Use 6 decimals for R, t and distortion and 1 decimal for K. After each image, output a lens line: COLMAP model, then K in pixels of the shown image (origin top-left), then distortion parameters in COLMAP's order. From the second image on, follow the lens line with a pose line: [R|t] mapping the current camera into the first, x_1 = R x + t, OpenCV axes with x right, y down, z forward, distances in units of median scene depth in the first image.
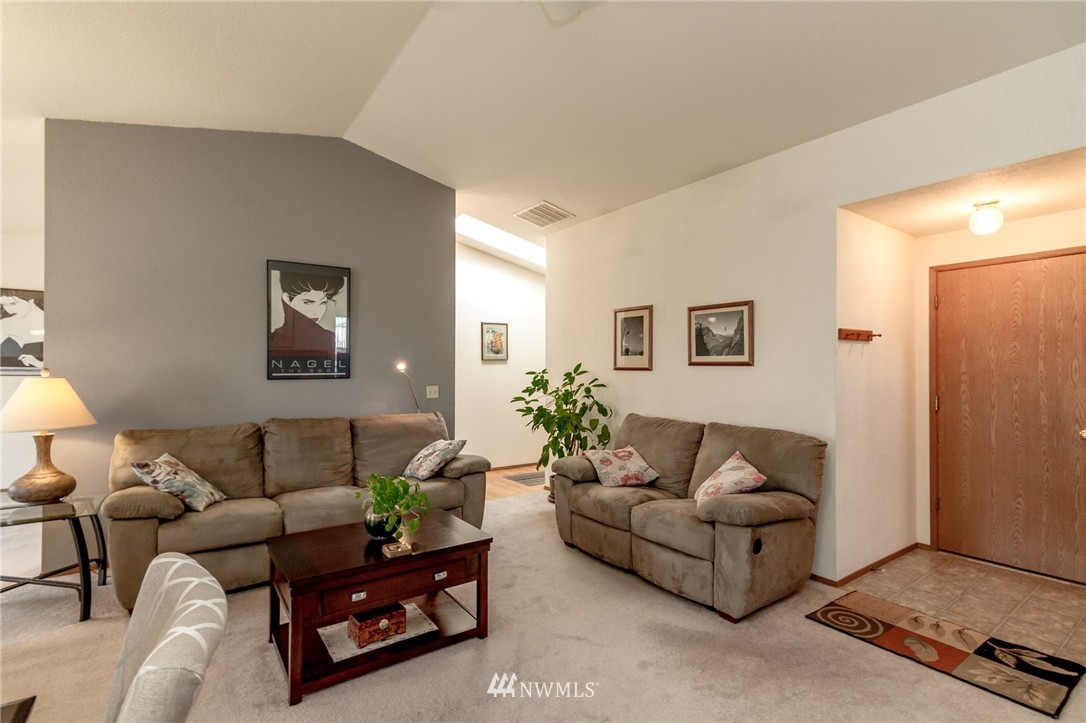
lens RADIAL K [[507.1, 0, 525.8], [0, 507.1, 363.1], [0, 0, 1]] dist [-0.000492, 0.000092]
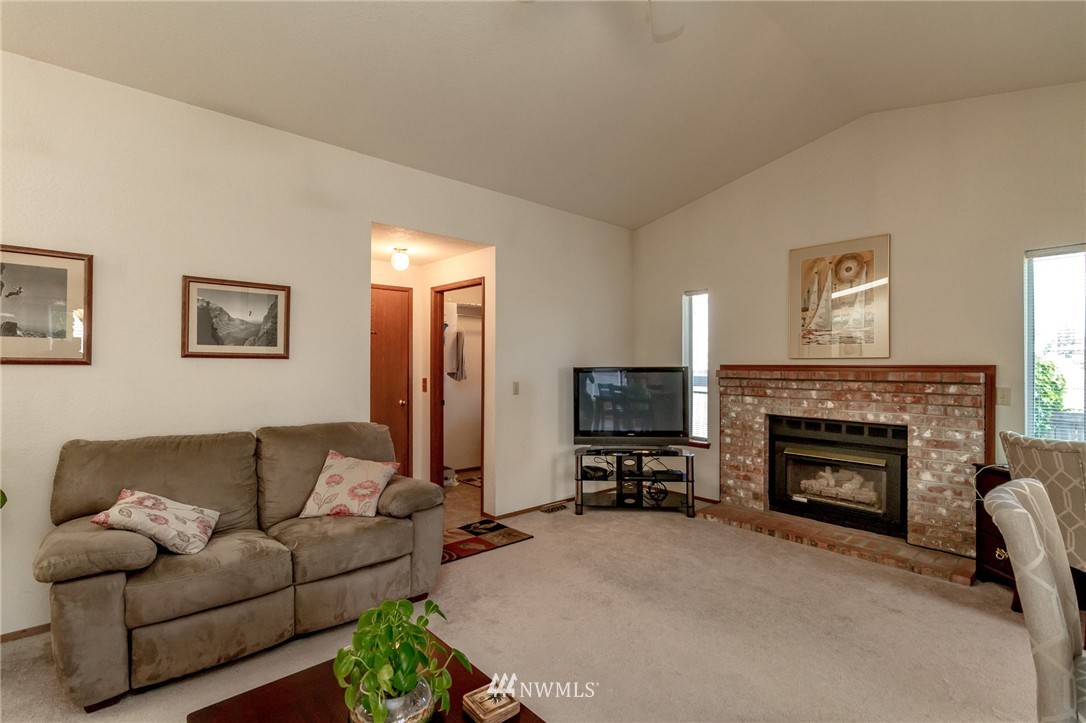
lens RADIAL K [[507.1, 0, 538.4], [0, 507.1, 366.8], [0, 0, 1]] dist [-0.000492, 0.000092]
pose [[-0.123583, -0.010609, 0.992278, -0.499050], [-0.013998, 0.999862, 0.008947, 0.005281], [-0.992236, -0.012784, -0.123714, 0.661302]]
